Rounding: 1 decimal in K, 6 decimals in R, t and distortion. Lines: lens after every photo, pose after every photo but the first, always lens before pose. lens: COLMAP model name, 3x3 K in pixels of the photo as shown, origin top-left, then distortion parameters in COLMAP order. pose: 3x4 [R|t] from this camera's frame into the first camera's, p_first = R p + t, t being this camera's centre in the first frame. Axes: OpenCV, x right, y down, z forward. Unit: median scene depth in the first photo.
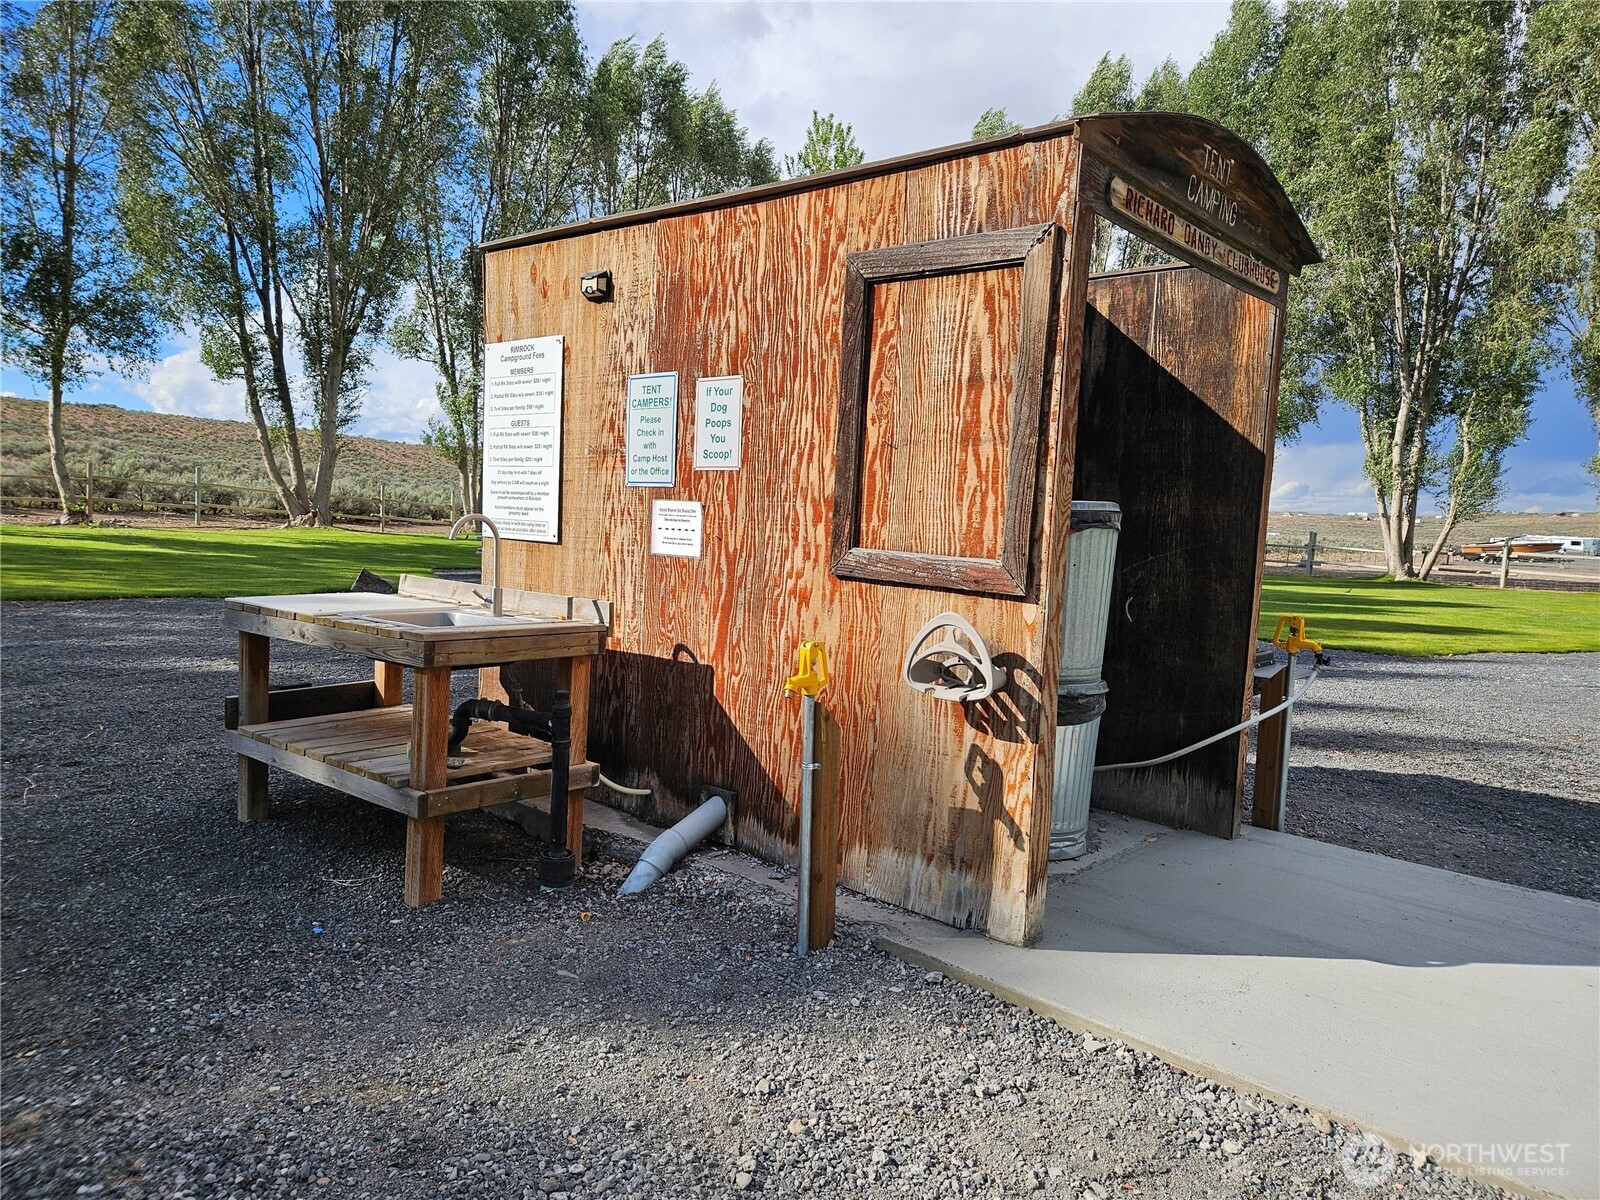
lens RADIAL K [[1062.4, 0, 794.9], [0, 1062.4, 601.5], [0, 0, 1]] dist [0.013507, 0.000447]
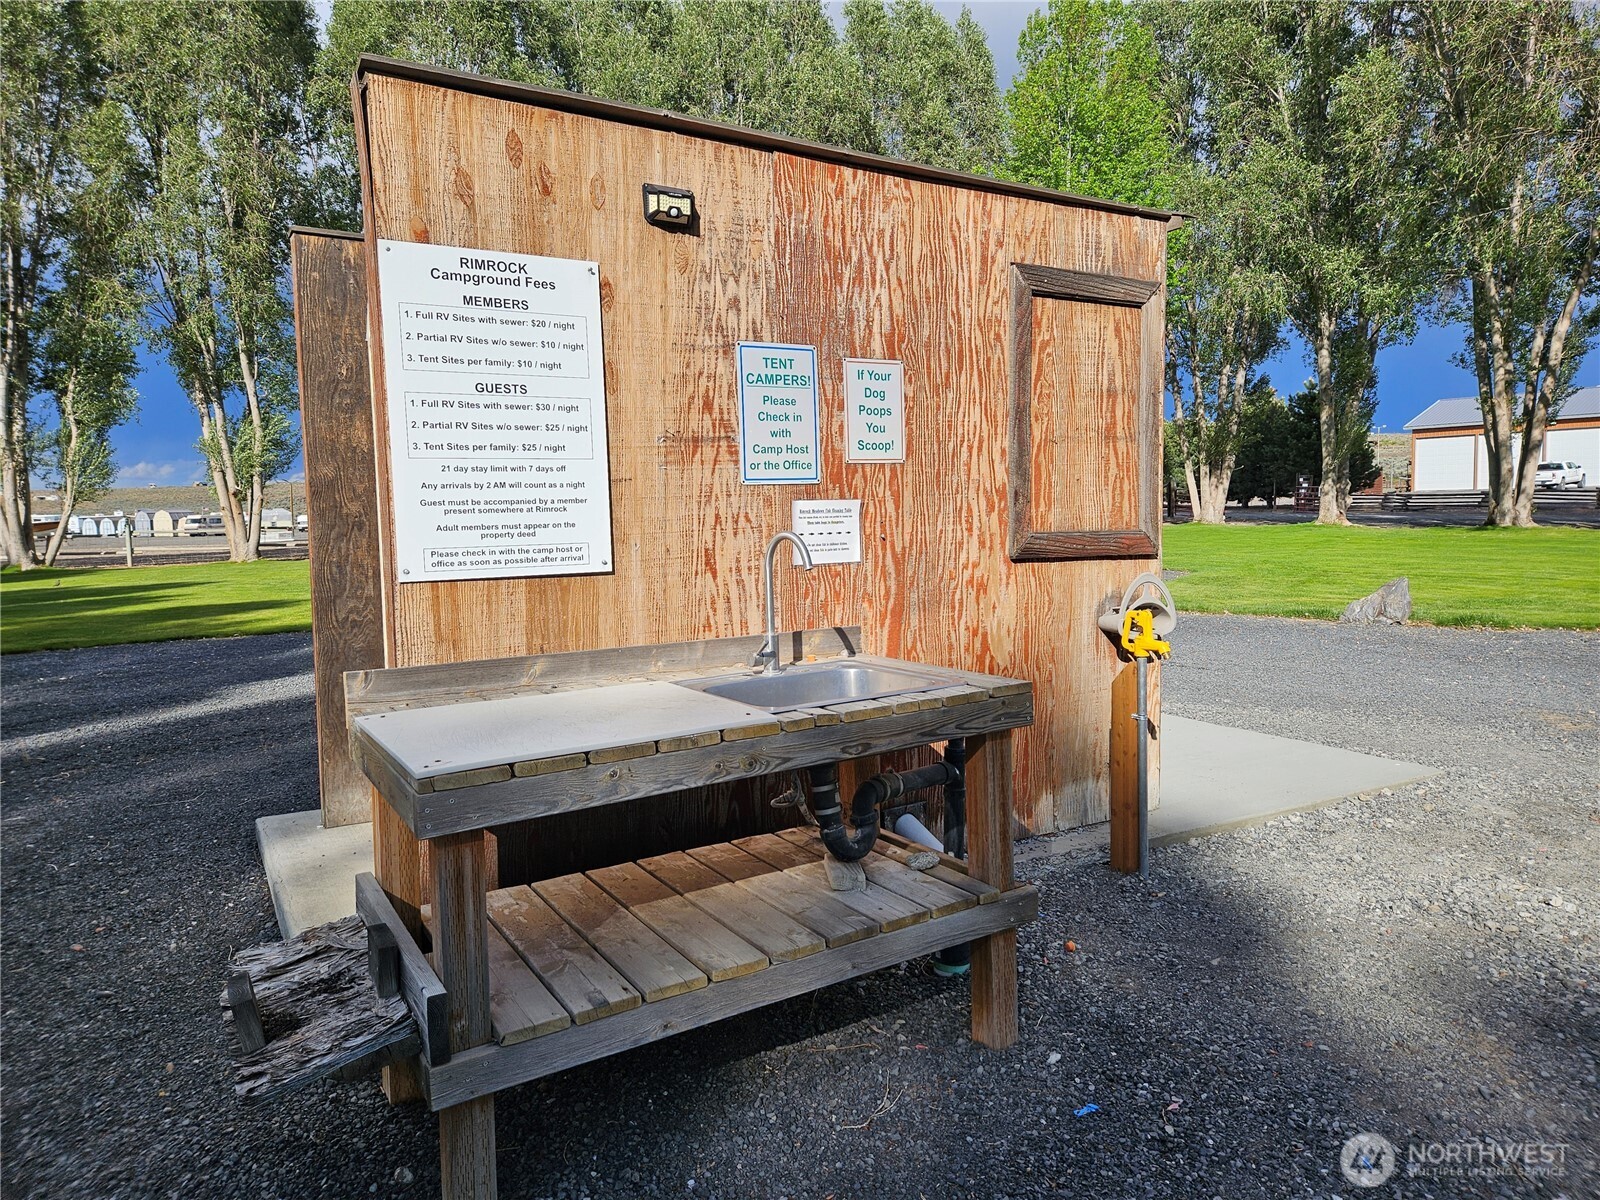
lens RADIAL K [[1062.4, 0, 797.7], [0, 1062.4, 599.2], [0, 0, 1]] dist [0.013507, 0.000447]
pose [[0.316921, -0.131442, 0.939300, -0.968865], [0.114672, 0.988396, 0.099622, -0.108255], [-0.941494, 0.076139, 0.328316, 0.784330]]
